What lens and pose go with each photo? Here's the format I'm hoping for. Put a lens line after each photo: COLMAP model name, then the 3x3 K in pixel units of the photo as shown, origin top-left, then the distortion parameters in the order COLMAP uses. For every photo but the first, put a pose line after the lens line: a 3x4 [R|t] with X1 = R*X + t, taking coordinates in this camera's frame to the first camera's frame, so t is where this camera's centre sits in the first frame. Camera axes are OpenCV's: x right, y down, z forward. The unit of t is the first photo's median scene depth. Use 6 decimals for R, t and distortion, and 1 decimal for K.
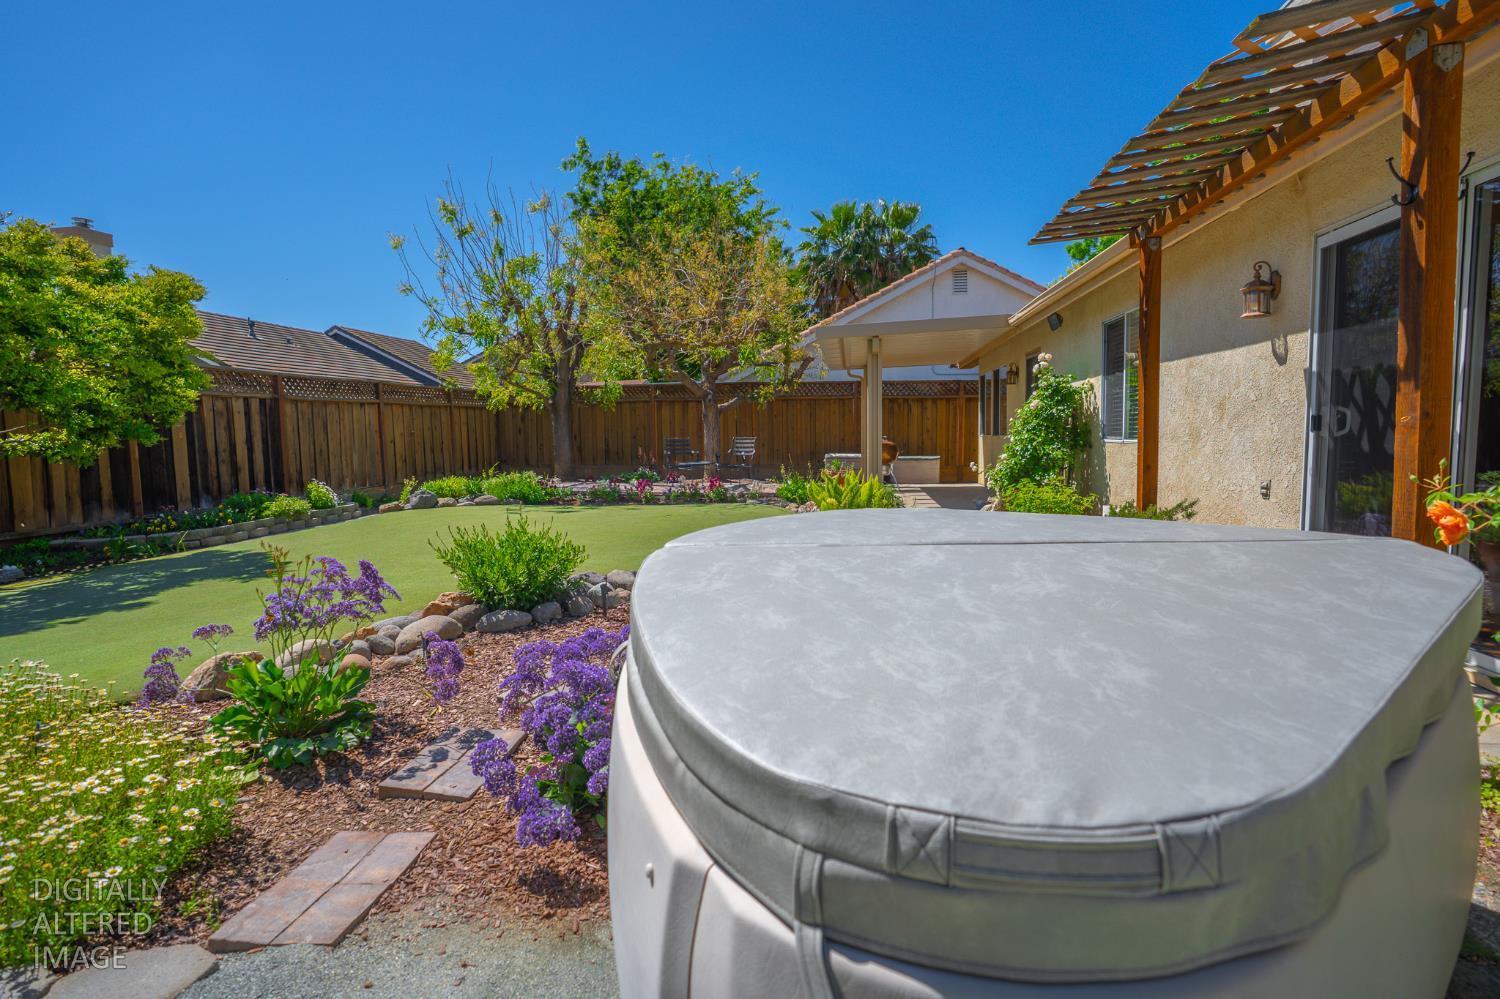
lens RADIAL K [[699.2, 0, 749.5], [0, 699.2, 483.2], [0, 0, 1]] dist [-0.074621, 0.030141]
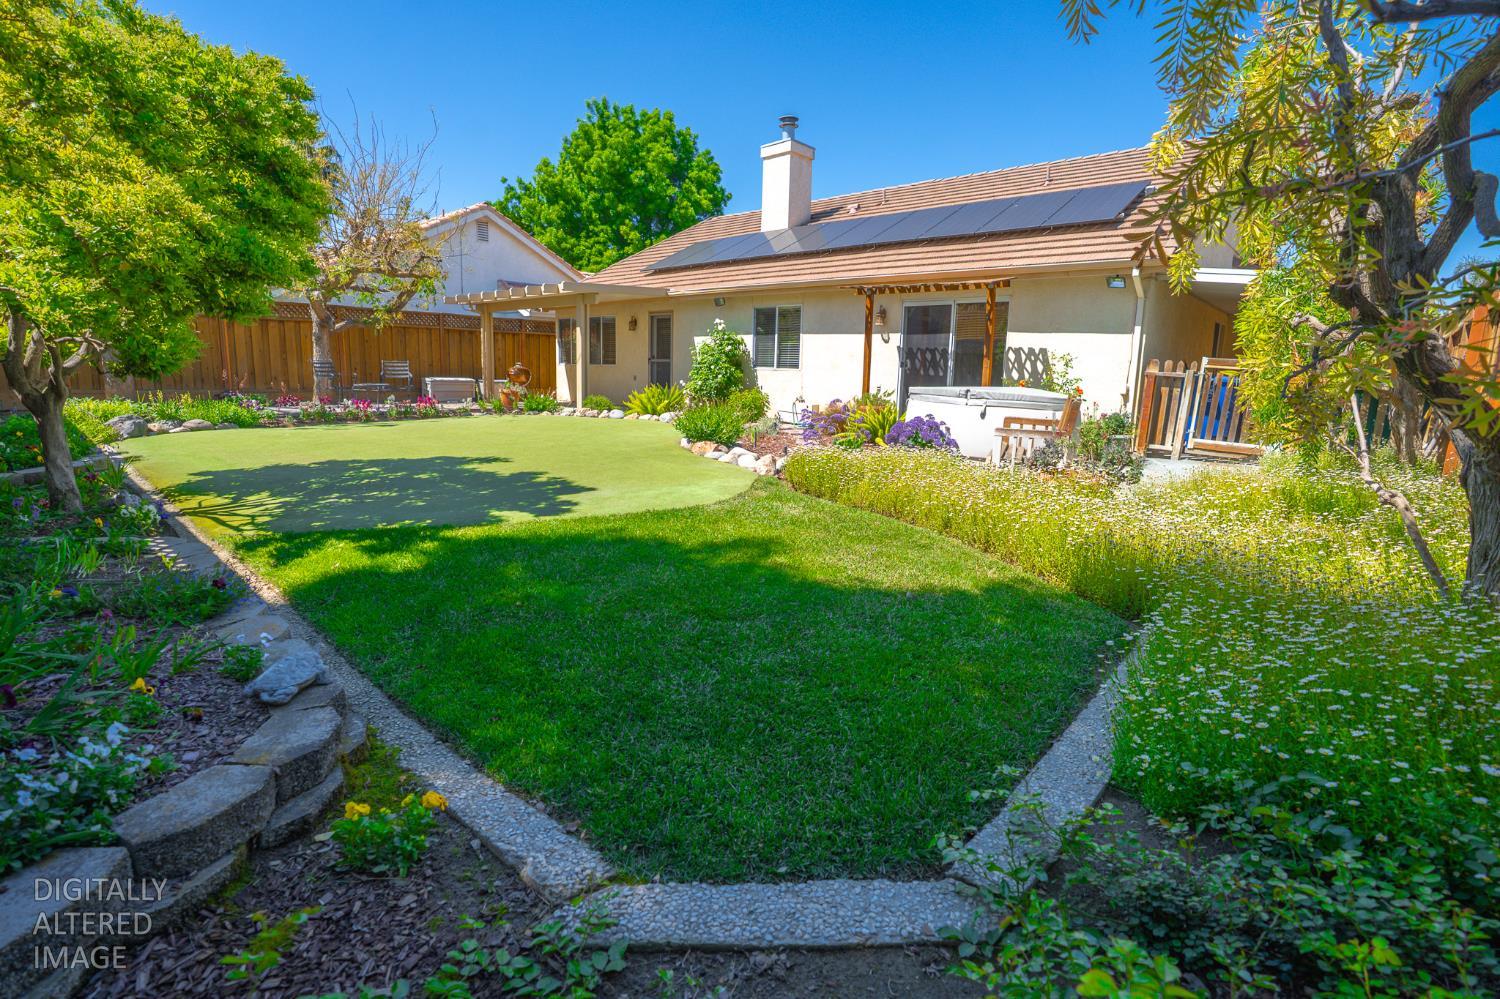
lens RADIAL K [[699.2, 0, 749.5], [0, 699.2, 483.2], [0, 0, 1]] dist [-0.074621, 0.030141]
pose [[0.560121, -0.109856, 0.821095, -0.820440], [0.029135, 0.993167, 0.113003, 0.025562], [-0.827899, -0.039372, 0.559494, -0.076856]]
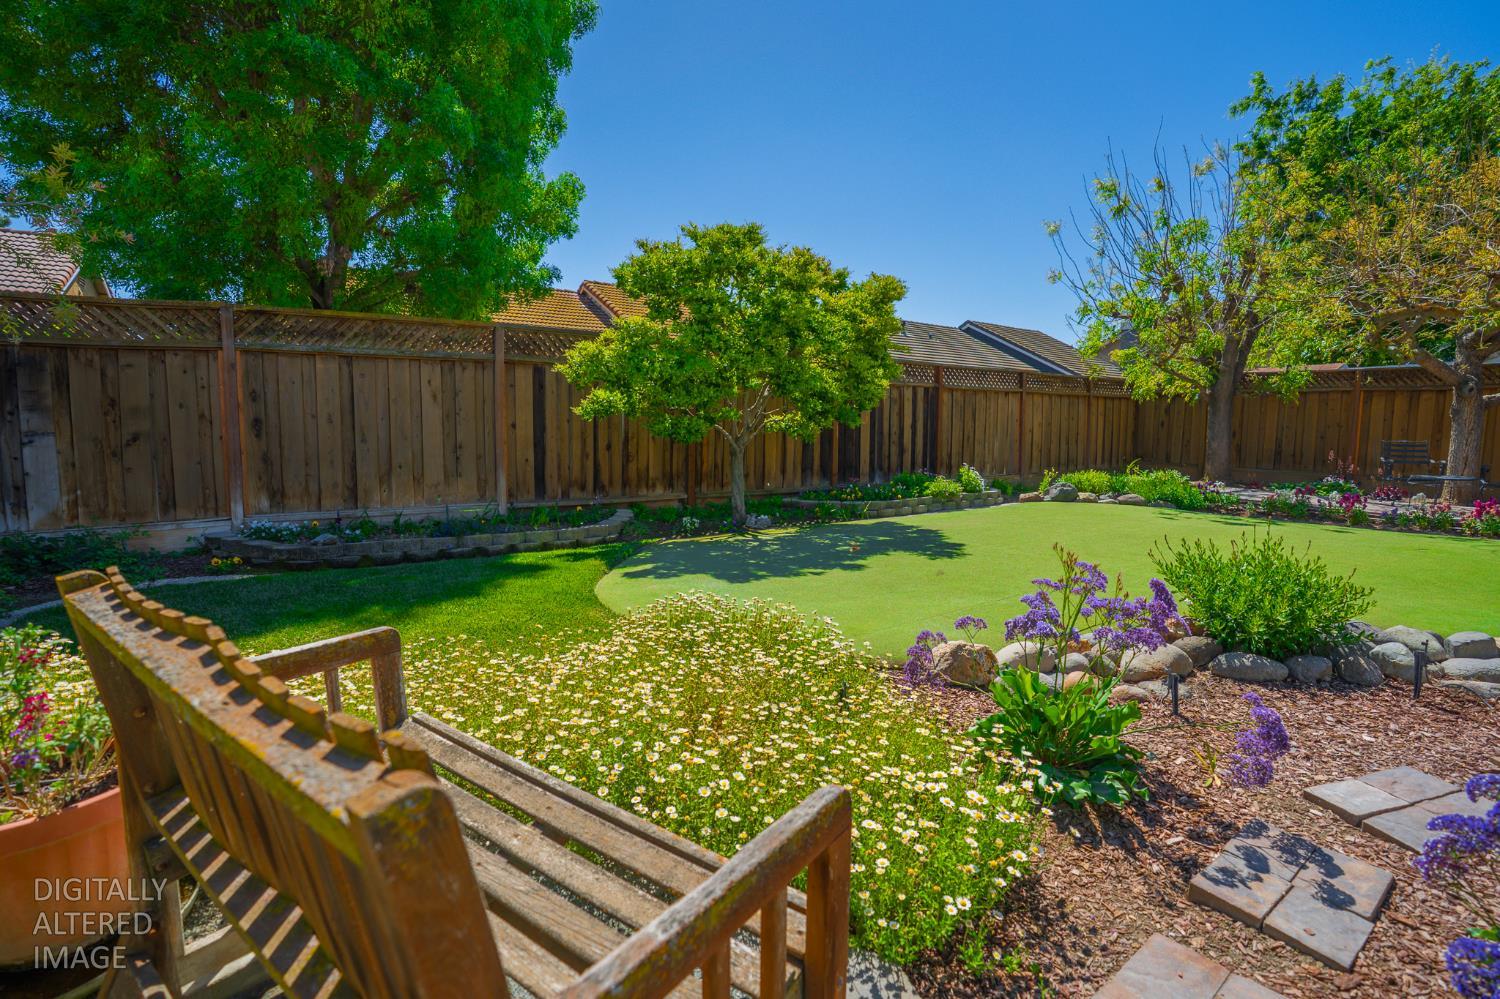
lens RADIAL K [[699.2, 0, 749.5], [0, 699.2, 483.2], [0, 0, 1]] dist [-0.074621, 0.030141]
pose [[0.679619, 0.086353, -0.728465, -0.079388], [-0.076088, 0.995989, 0.047080, -0.001153], [0.729609, 0.023431, 0.683463, 0.021210]]
